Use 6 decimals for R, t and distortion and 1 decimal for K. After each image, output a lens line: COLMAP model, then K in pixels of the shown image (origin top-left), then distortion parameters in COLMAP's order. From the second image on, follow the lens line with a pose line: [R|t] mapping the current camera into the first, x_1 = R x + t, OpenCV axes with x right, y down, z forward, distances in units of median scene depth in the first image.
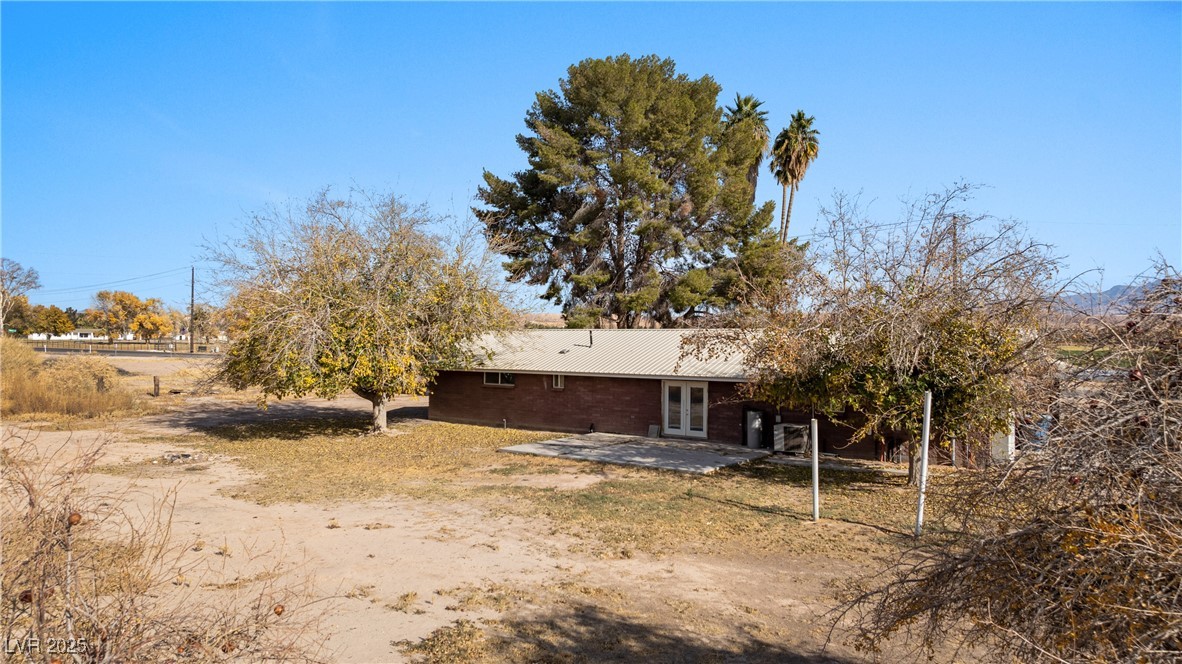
lens RADIAL K [[826.5, 0, 601.4], [0, 826.5, 336.5], [0, 0, 1]] dist [-0.030408, 0.026139]
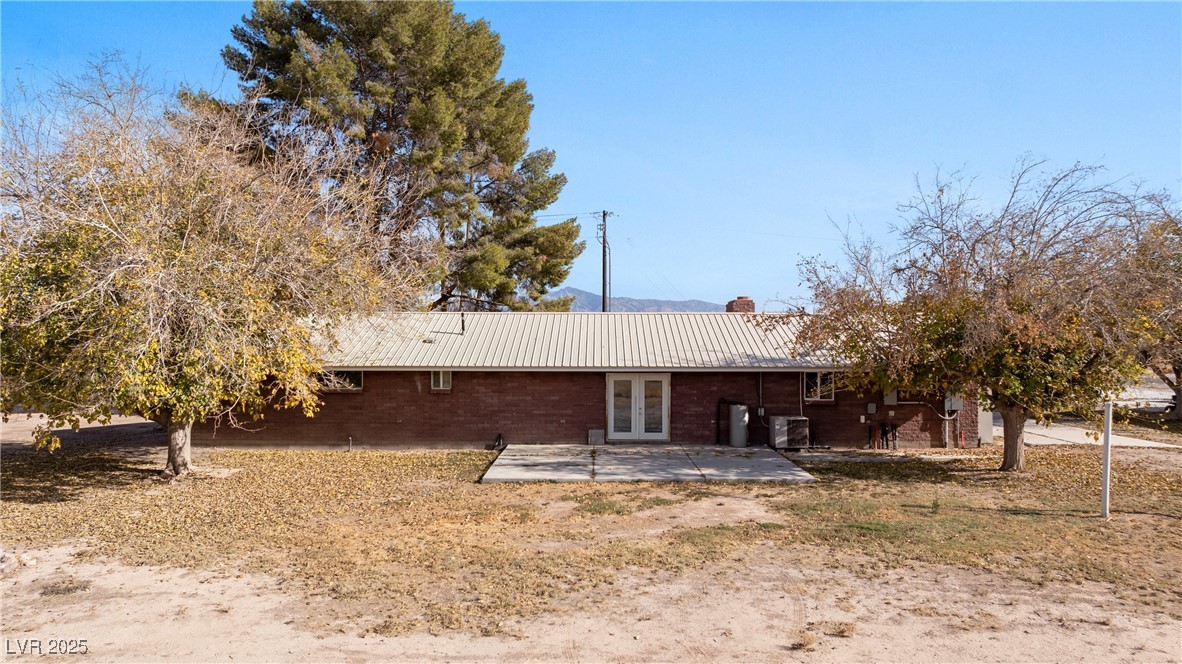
lens RADIAL K [[826.5, 0, 596.5], [0, 826.5, 329.9], [0, 0, 1]] dist [-0.030408, 0.026139]
pose [[0.803983, 0.001614, 0.594650, -0.404810], [0.000906, 0.999992, -0.003938, 0.013038], [-0.594652, 0.003705, 0.803975, 0.344835]]
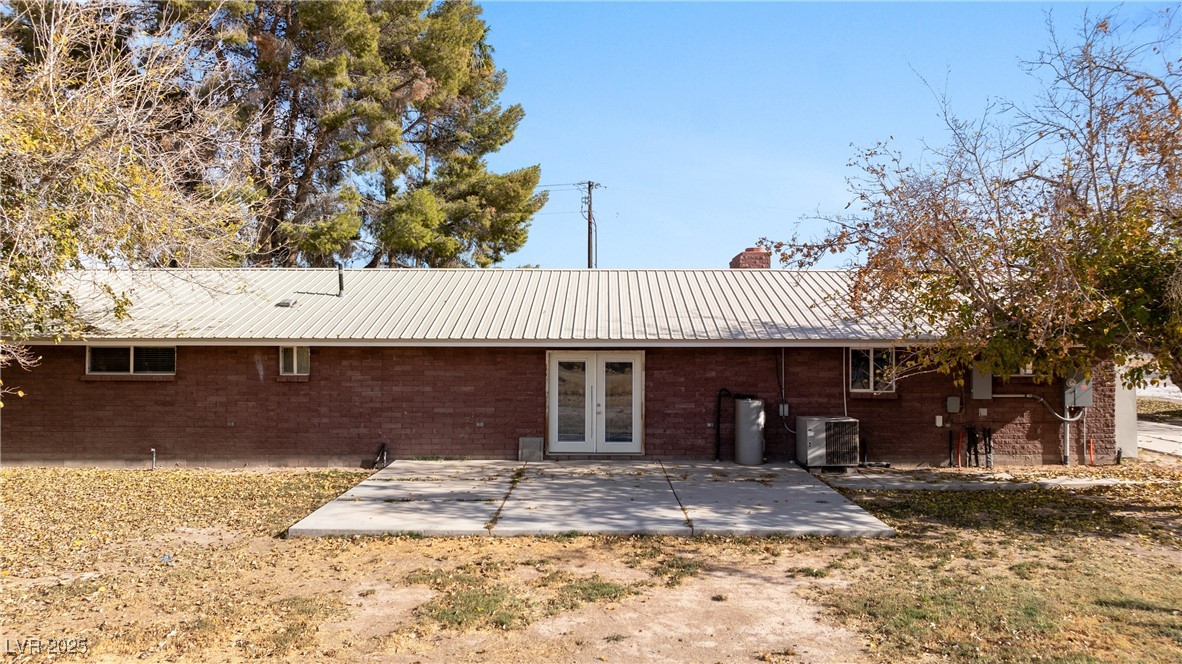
lens RADIAL K [[826.5, 0, 592.0], [0, 826.5, 333.0], [0, 0, 1]] dist [-0.030408, 0.026139]
pose [[0.809168, -0.001458, 0.587575, -0.207653], [0.001825, 0.999998, -0.000032, 0.040318], [-0.587574, 0.001099, 0.809170, 0.540034]]
